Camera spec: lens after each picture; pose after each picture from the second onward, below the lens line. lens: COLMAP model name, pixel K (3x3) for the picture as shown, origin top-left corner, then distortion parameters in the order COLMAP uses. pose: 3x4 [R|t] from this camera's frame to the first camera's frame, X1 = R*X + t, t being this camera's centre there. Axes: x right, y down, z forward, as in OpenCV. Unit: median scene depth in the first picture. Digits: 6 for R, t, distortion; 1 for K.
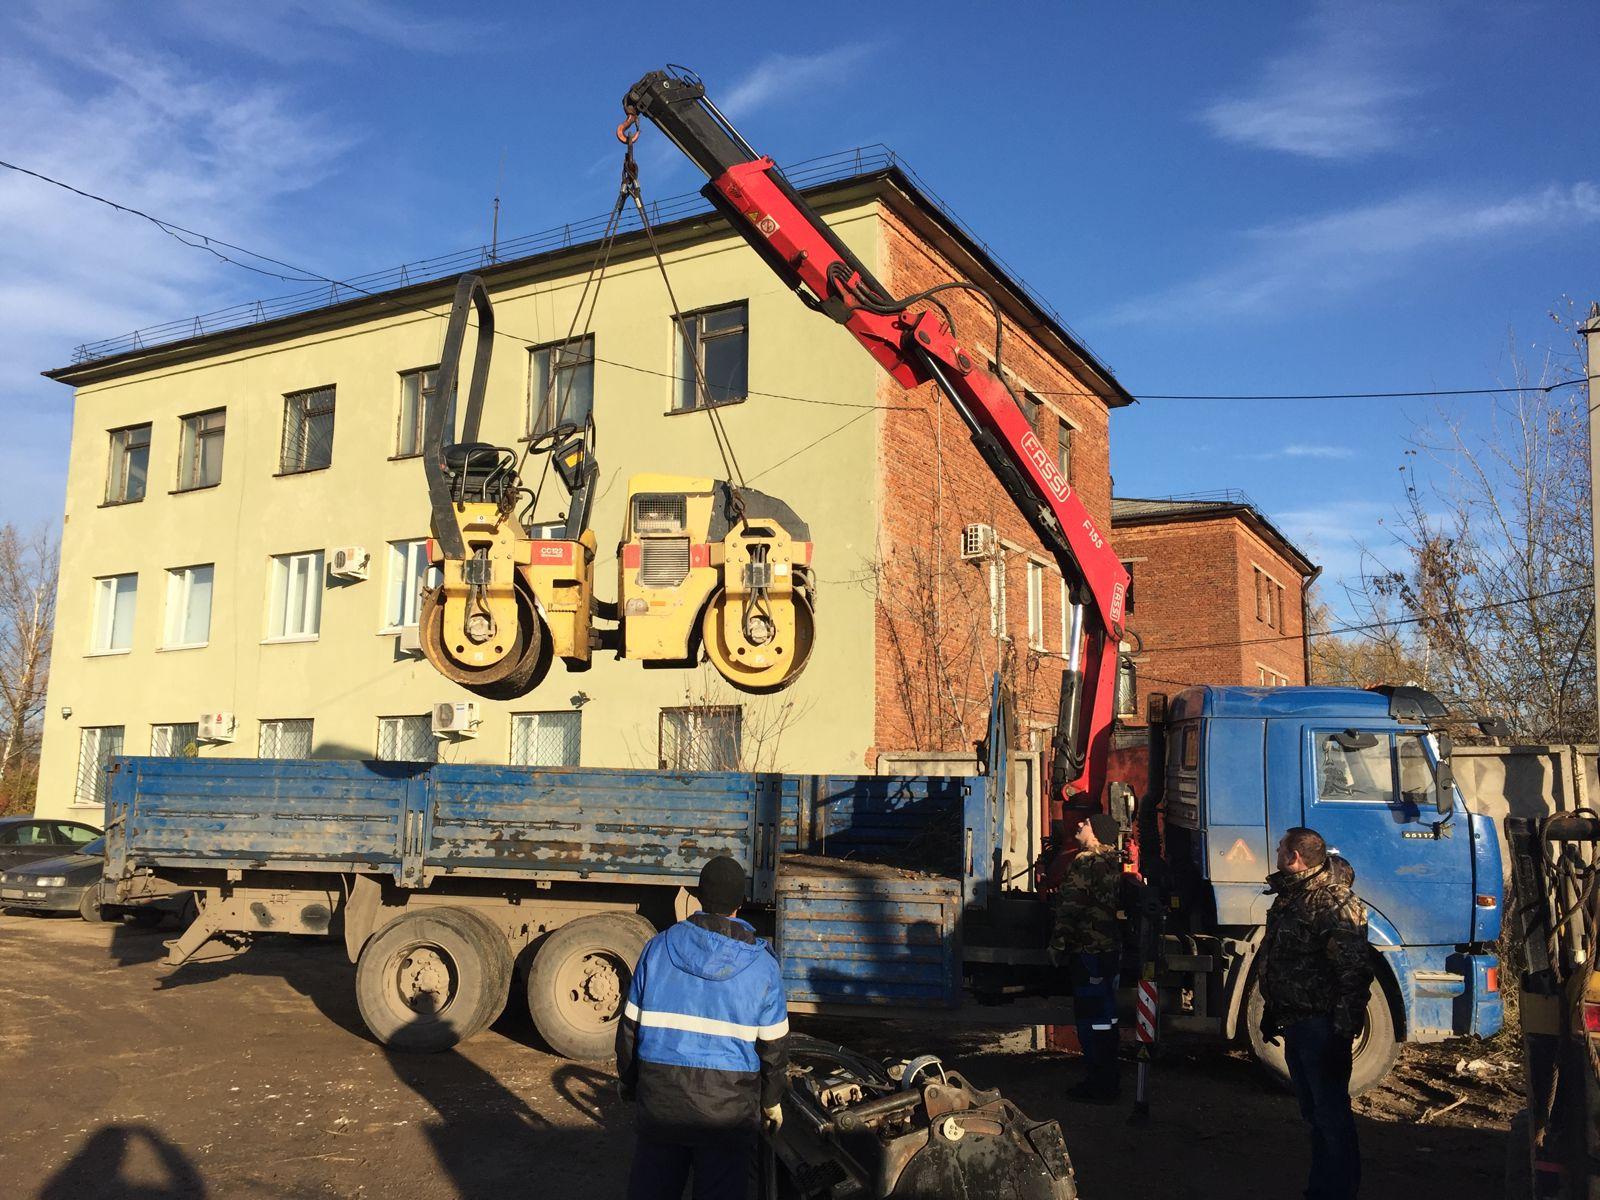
lens RADIAL K [[1336.9, 0, 795.7], [0, 1336.9, 599.2], [0, 0, 1]] dist [0.121638, -0.178533]
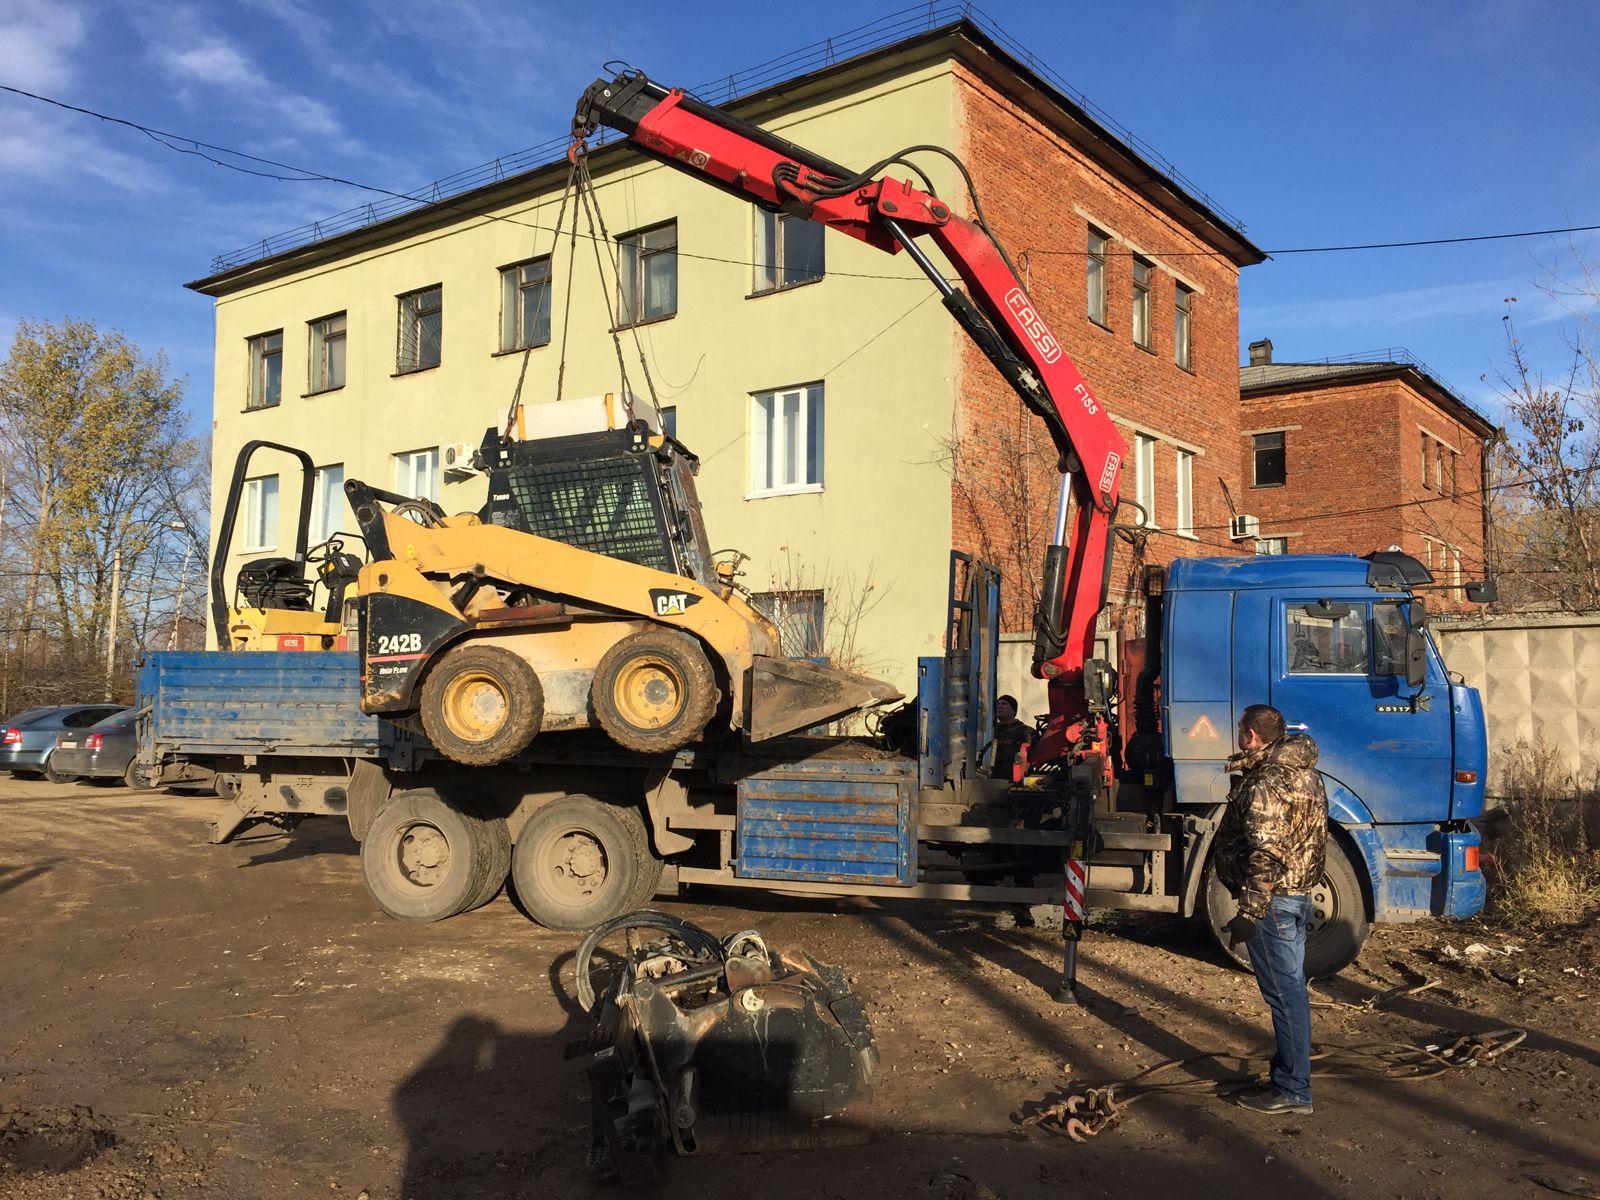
lens RADIAL K [[1337.5, 0, 804.7], [0, 1337.5, 595.4], [0, 0, 1]] dist [0.105361, -0.155070]
pose [[0.991780, -0.019560, -0.126450, 0.064664], [0.029886, 0.996324, 0.080285, 0.002429], [0.124415, -0.083404, 0.988719, 0.009283]]
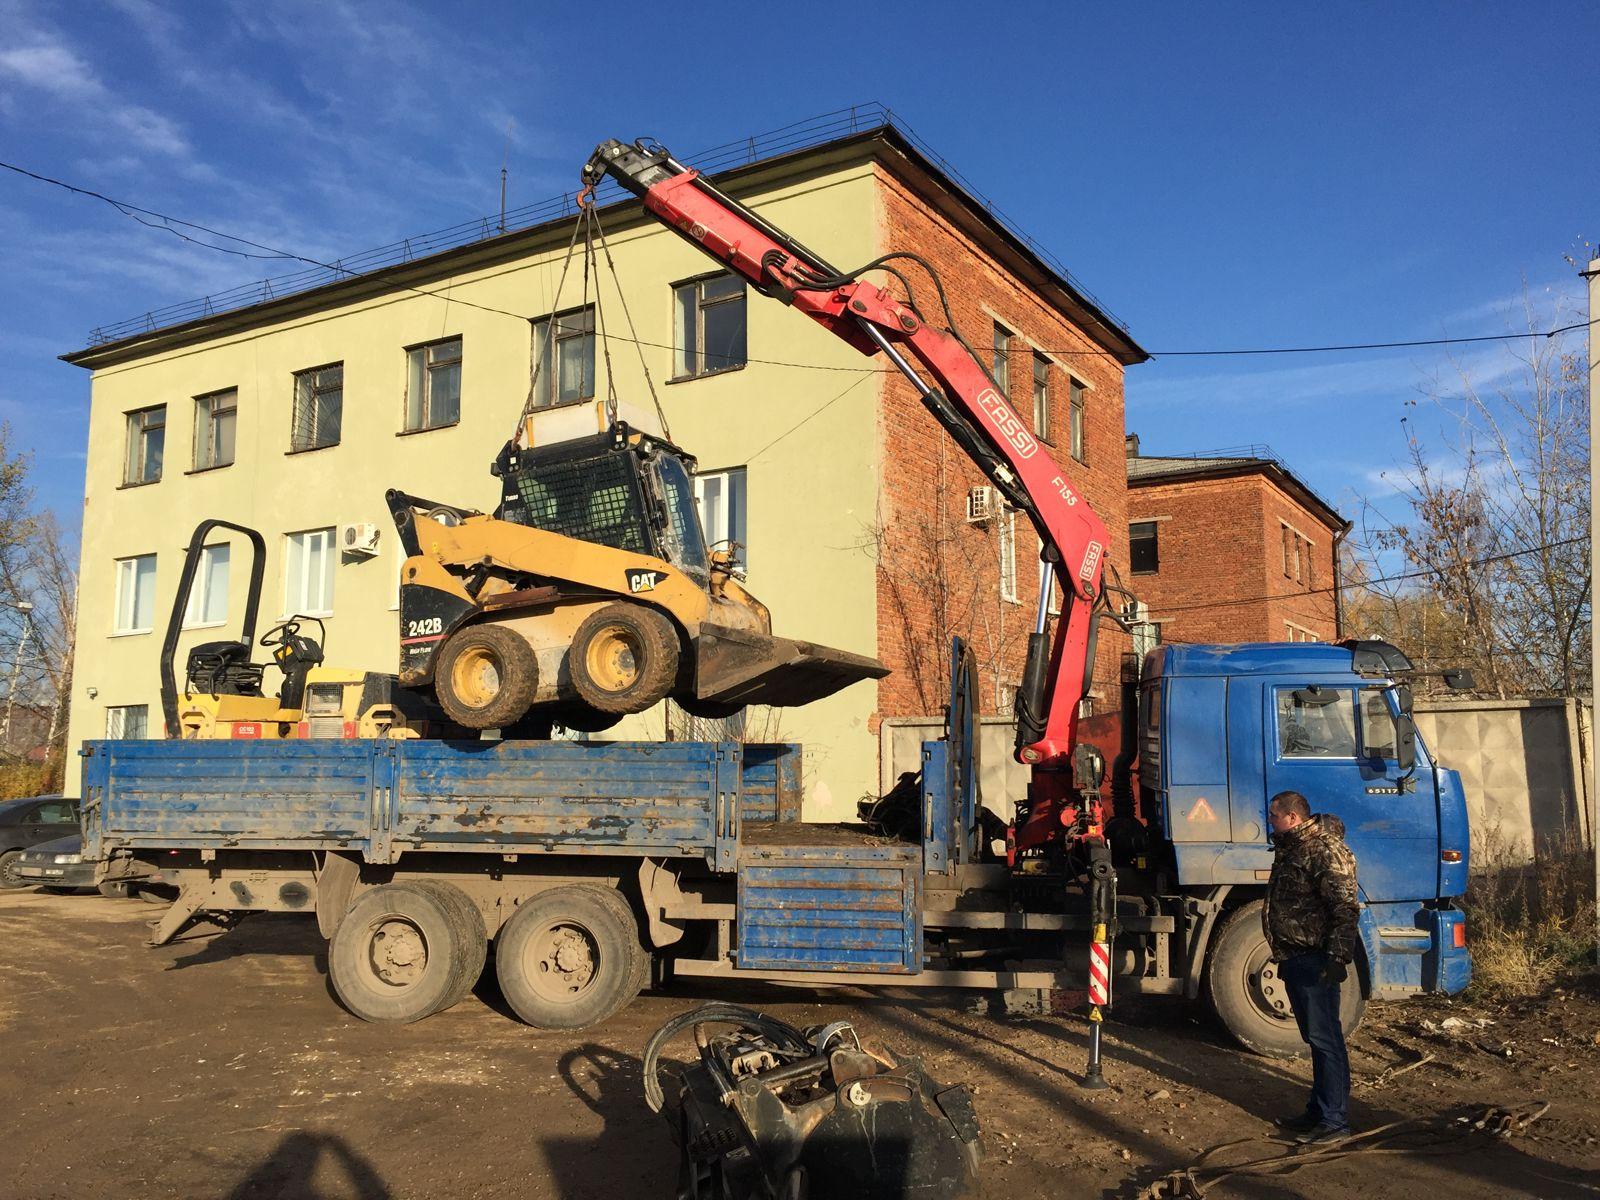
lens RADIAL K [[1337.5, 0, 804.7], [0, 1337.5, 595.4], [0, 0, 1]] dist [0.105361, -0.155070]
pose [[0.999524, -0.020810, -0.022790, 0.024267], [0.021296, 0.999546, 0.021319, 0.000581], [0.022336, -0.021794, 0.999513, 0.004241]]
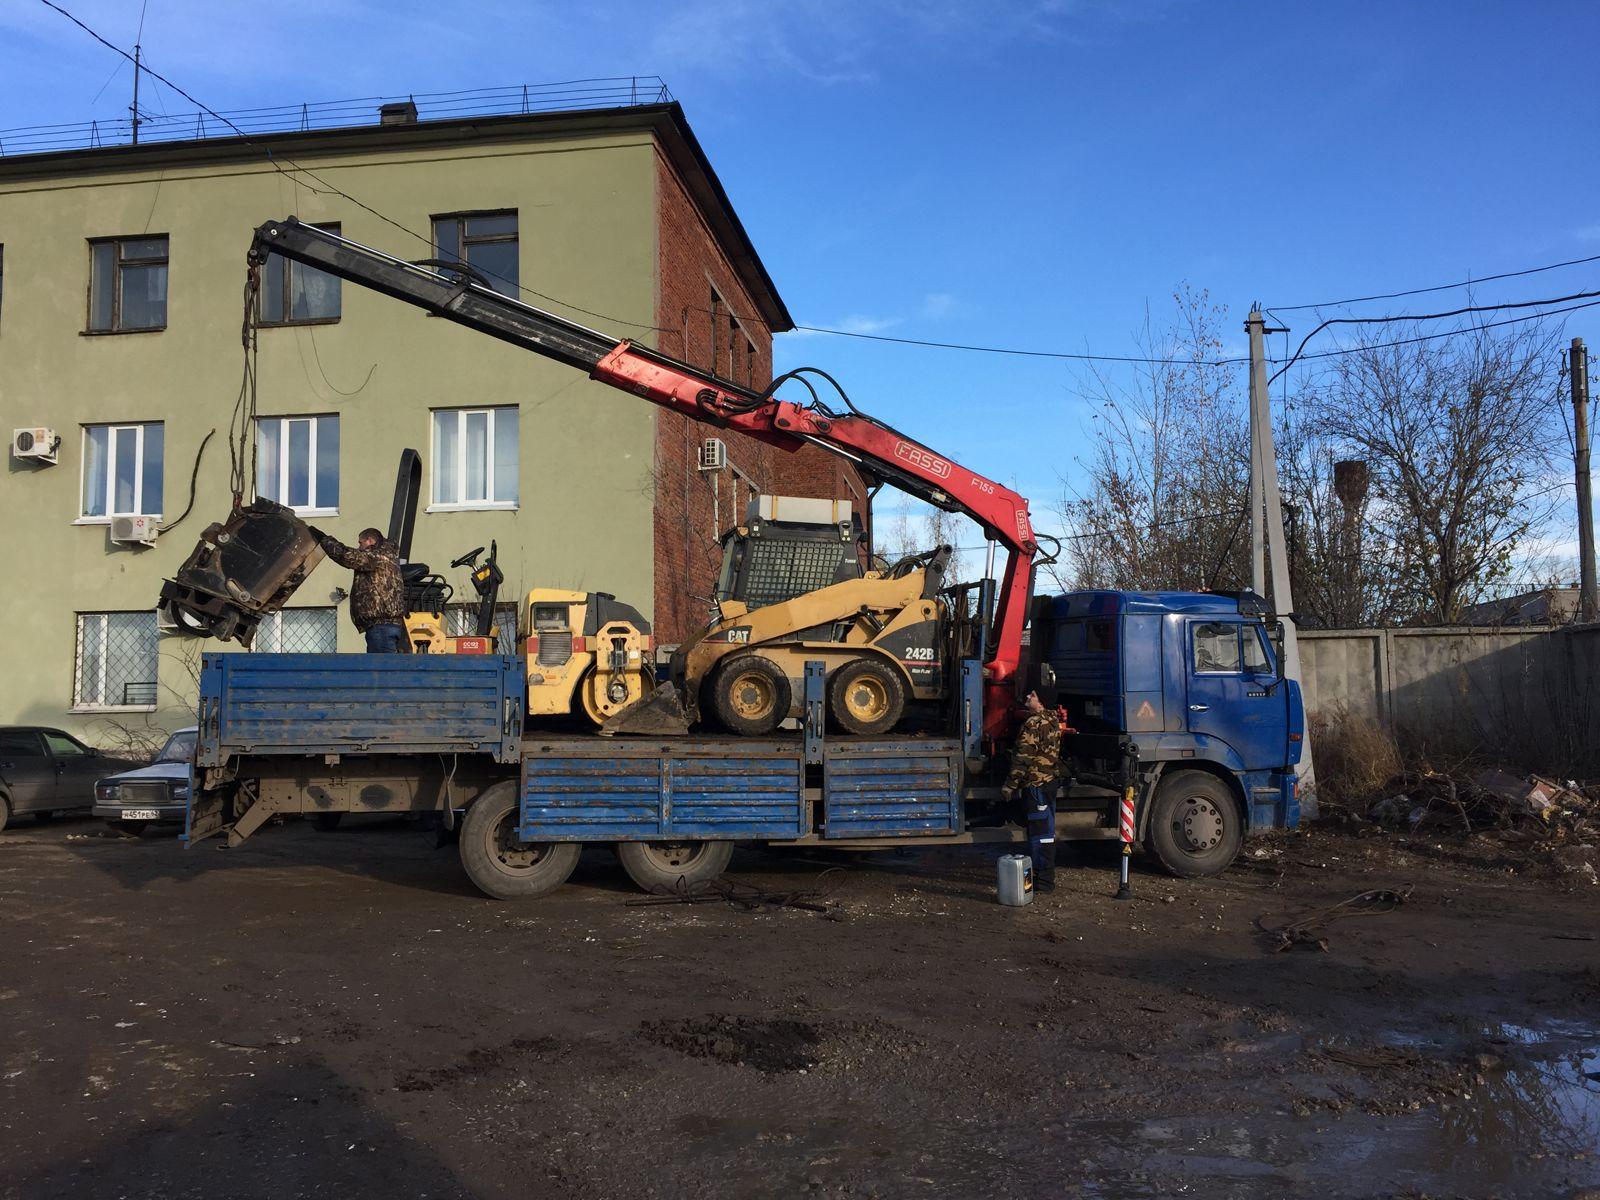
lens RADIAL K [[1328.3, 0, 800.0], [0, 1328.3, 600.0], [0, 0, 1]] dist [0.026799, 0.002003]
pose [[0.933887, 0.004504, 0.357540, -0.186712], [-0.032423, 0.996868, 0.072129, -0.004973], [-0.356096, -0.078953, 0.931108, -0.050667]]
